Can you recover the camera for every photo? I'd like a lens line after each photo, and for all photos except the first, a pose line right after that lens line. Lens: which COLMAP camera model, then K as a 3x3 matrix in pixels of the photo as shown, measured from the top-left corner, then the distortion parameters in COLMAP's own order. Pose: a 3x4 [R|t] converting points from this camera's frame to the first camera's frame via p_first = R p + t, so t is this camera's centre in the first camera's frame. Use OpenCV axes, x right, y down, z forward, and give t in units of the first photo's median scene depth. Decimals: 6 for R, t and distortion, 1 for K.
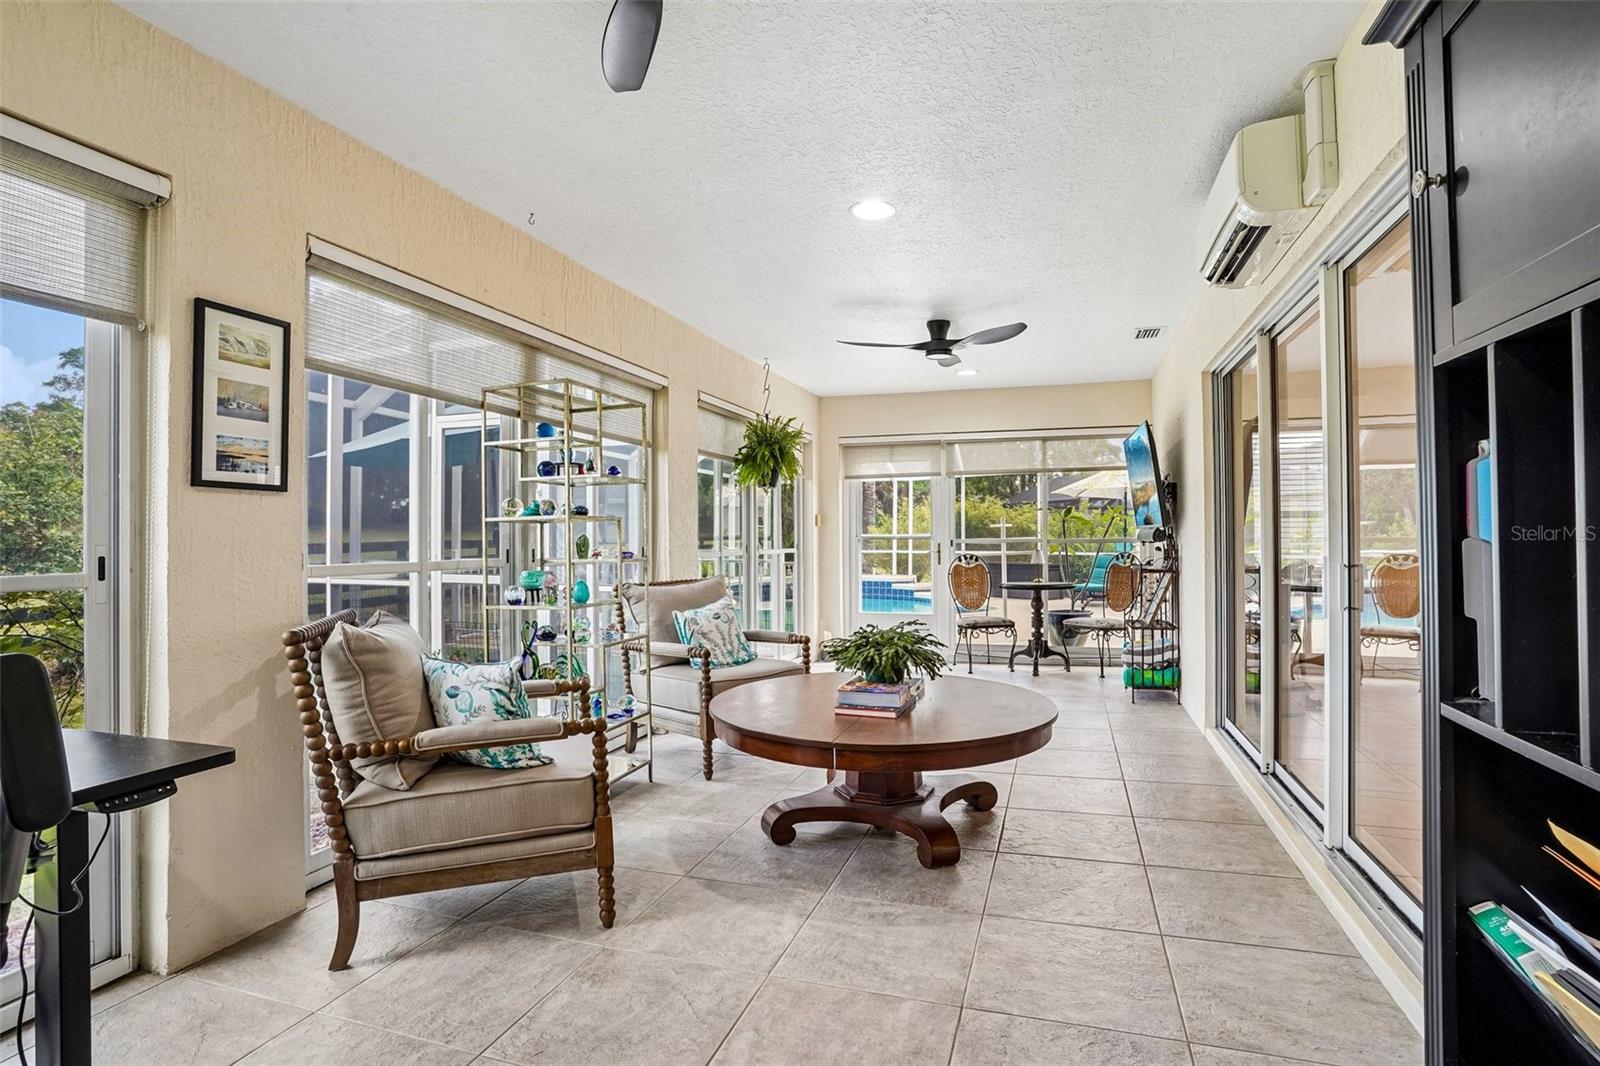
lens RADIAL K [[786.6, 0, 805.4], [0, 786.6, 530.5], [0, 0, 1]] dist [-0.044628, 0.012404]
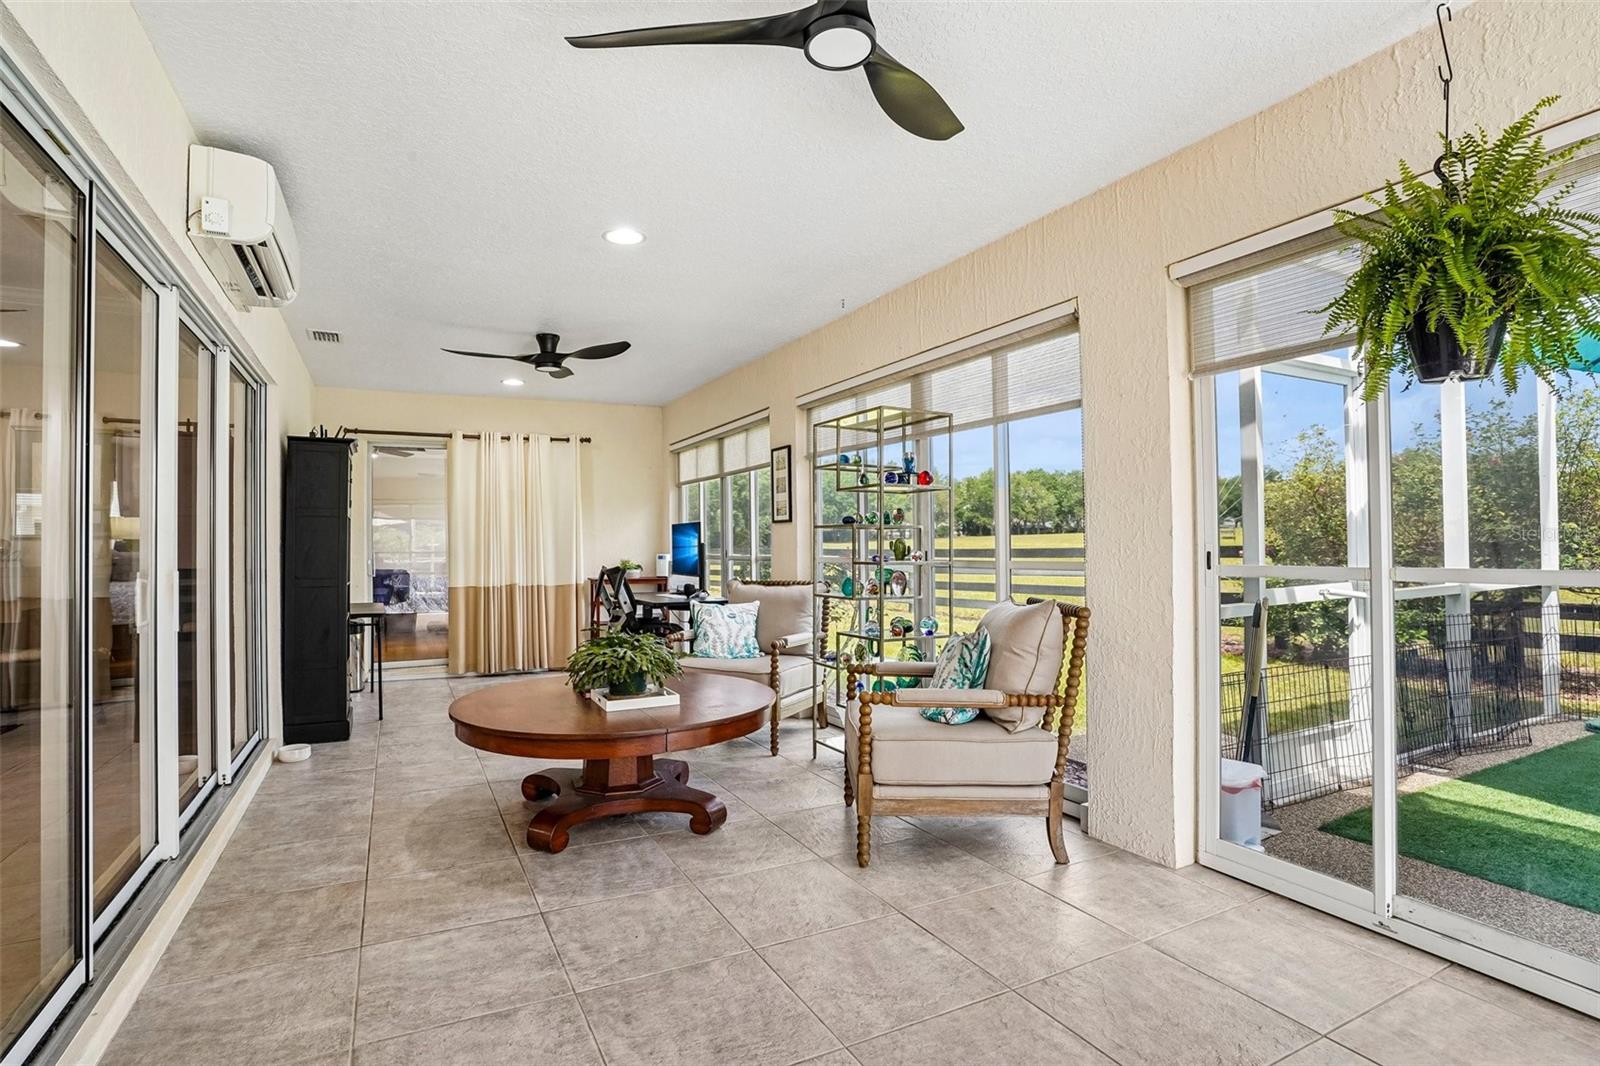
lens RADIAL K [[786.6, 0, 804.8], [0, 786.6, 532.3], [0, 0, 1]] dist [-0.044628, 0.012404]
pose [[-0.698357, 0.004876, -0.715733, 0.740725], [0.016378, 0.999824, -0.009168, 0.000516], [0.715562, -0.018125, -0.698314, 2.094015]]
